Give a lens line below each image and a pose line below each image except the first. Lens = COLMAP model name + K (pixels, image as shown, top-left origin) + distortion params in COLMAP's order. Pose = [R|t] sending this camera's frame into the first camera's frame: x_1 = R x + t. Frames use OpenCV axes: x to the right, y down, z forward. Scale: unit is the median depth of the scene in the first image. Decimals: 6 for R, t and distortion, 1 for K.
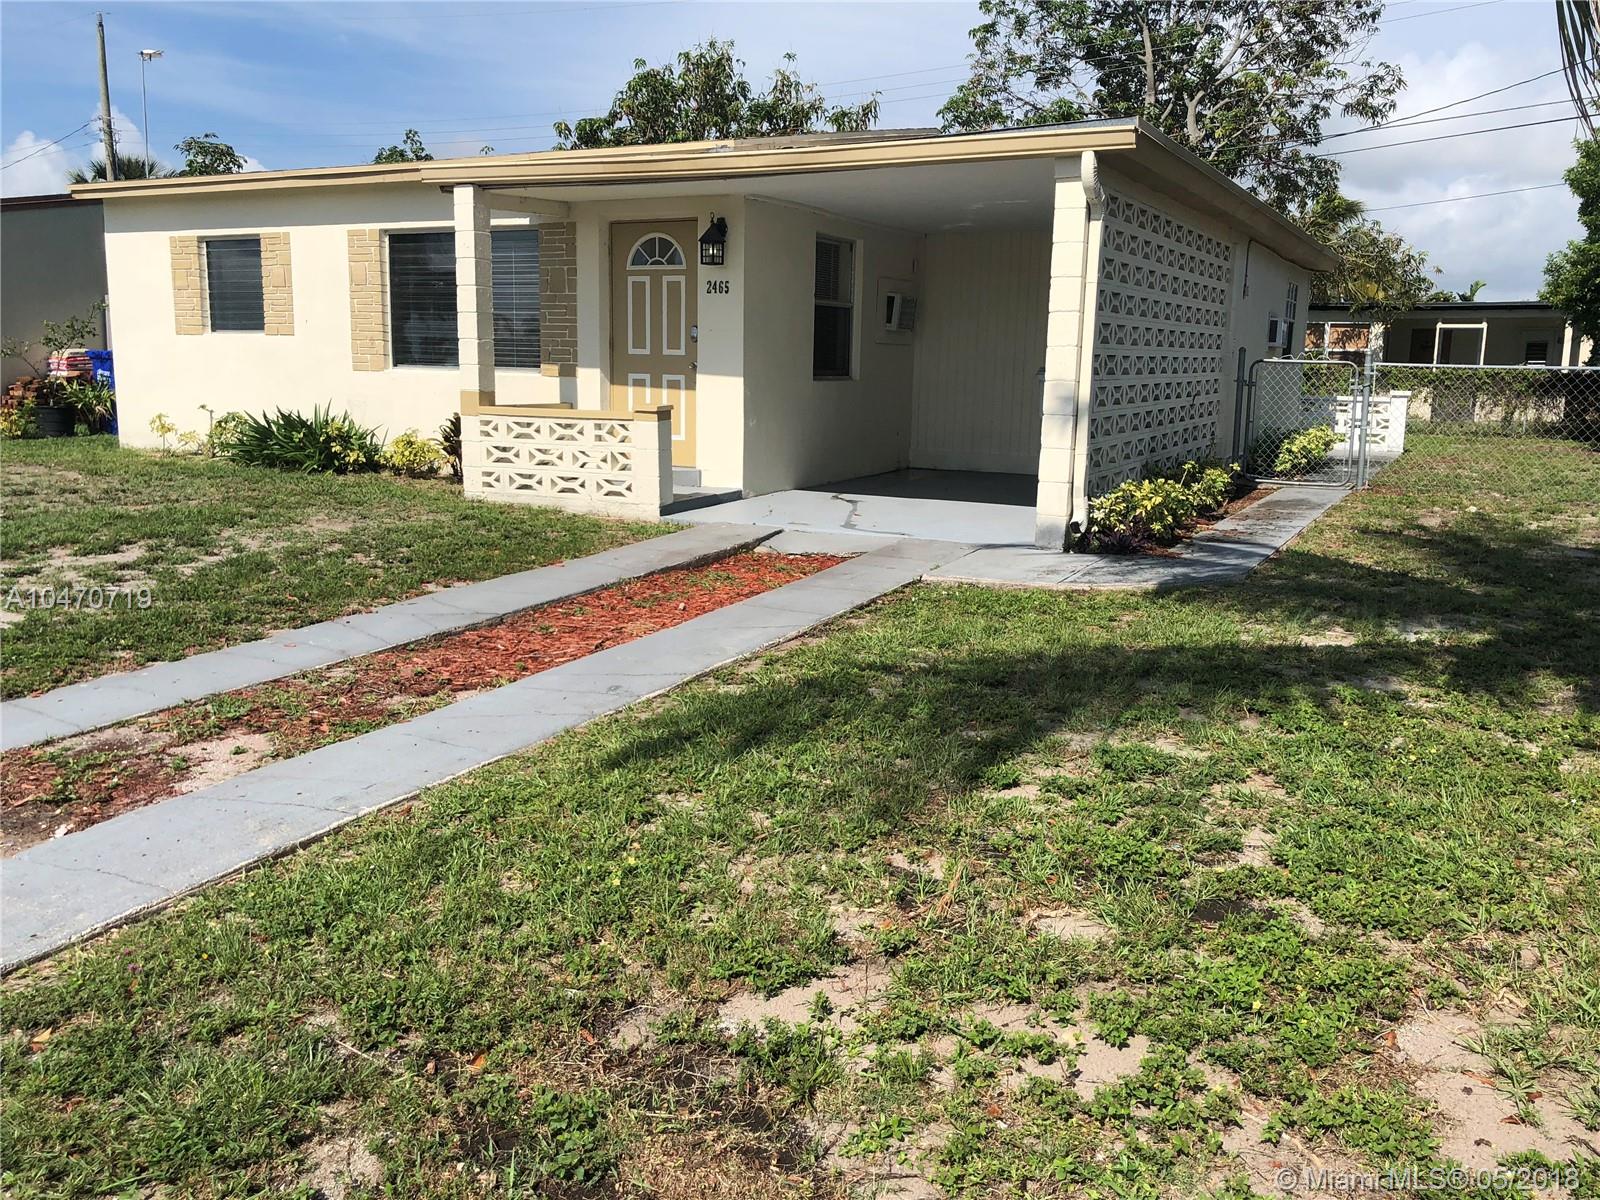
lens RADIAL K [[1290.2, 0, 742.6], [0, 1290.2, 579.3], [0, 0, 1]] dist [0.006848, -0.003774]
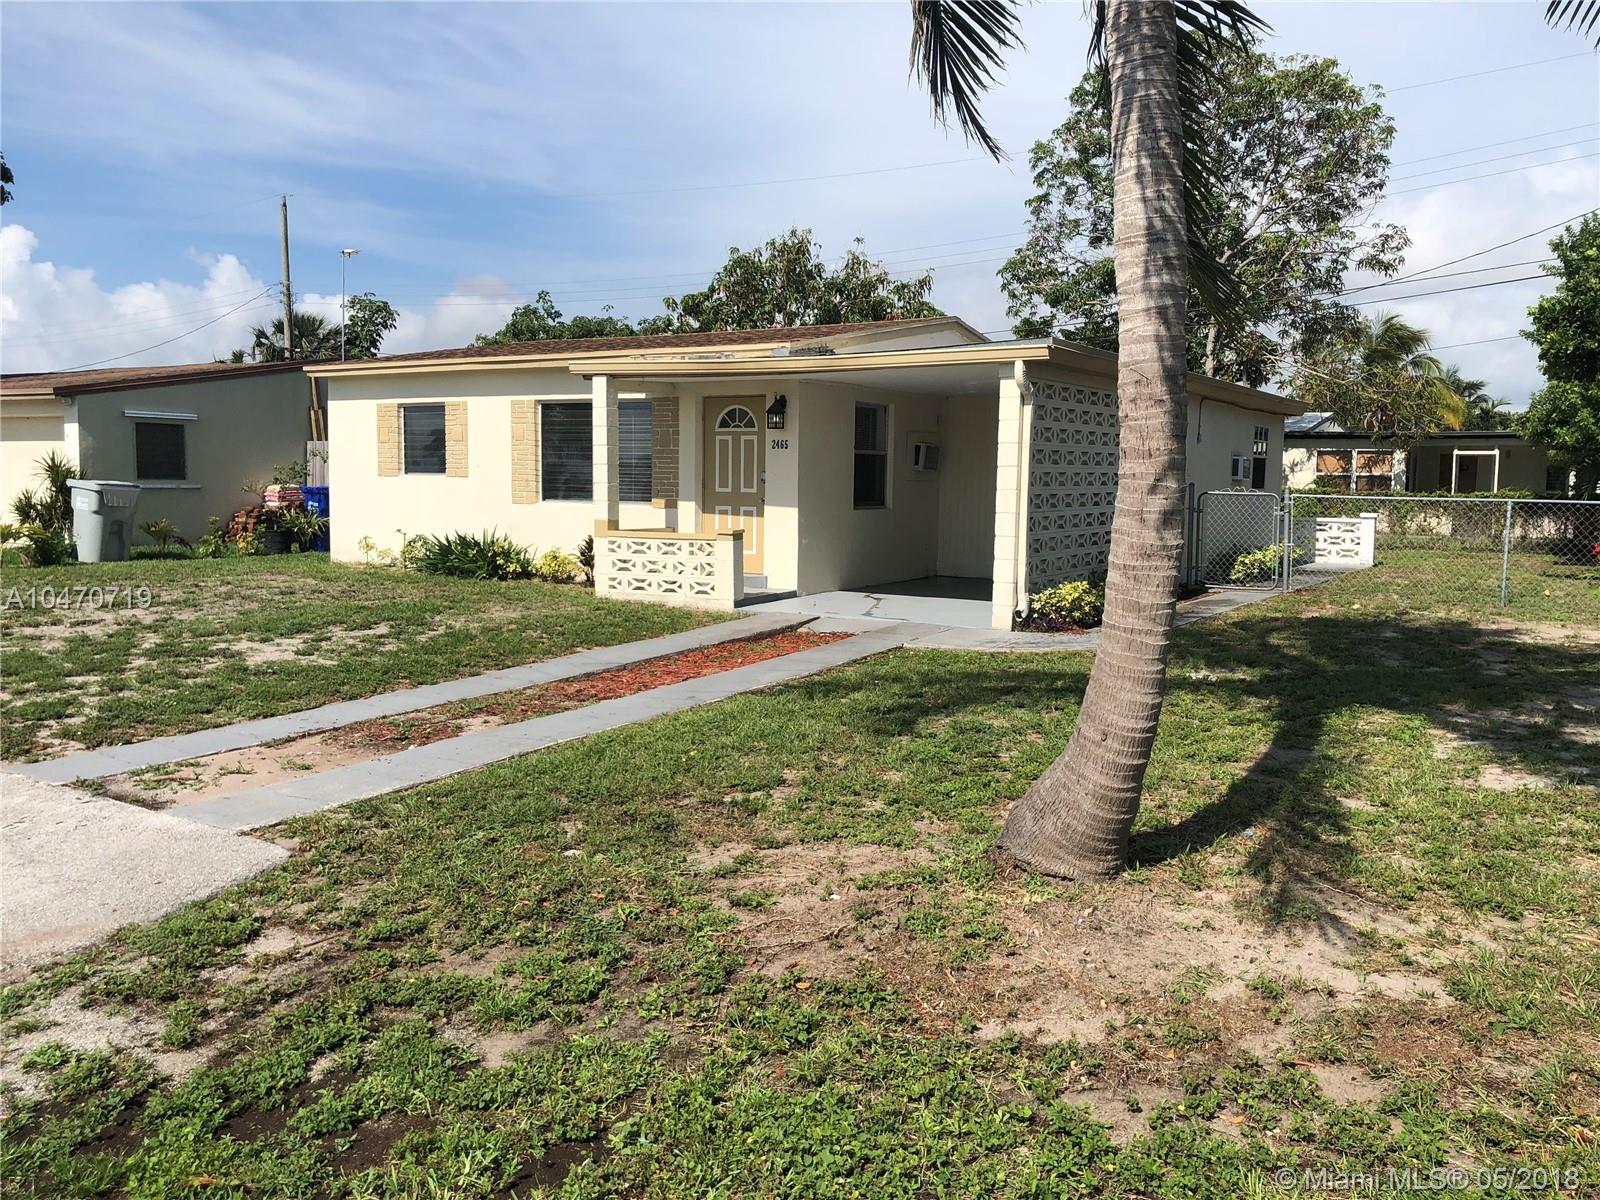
lens RADIAL K [[1290.2, 0, 742.6], [0, 1290.2, 579.3], [0, 0, 1]] dist [0.006848, -0.003774]
pose [[0.996565, -0.000202, -0.082811, 0.052405], [-0.007244, 0.995951, -0.089603, 0.038861], [0.082494, 0.089895, 0.992529, -0.338454]]
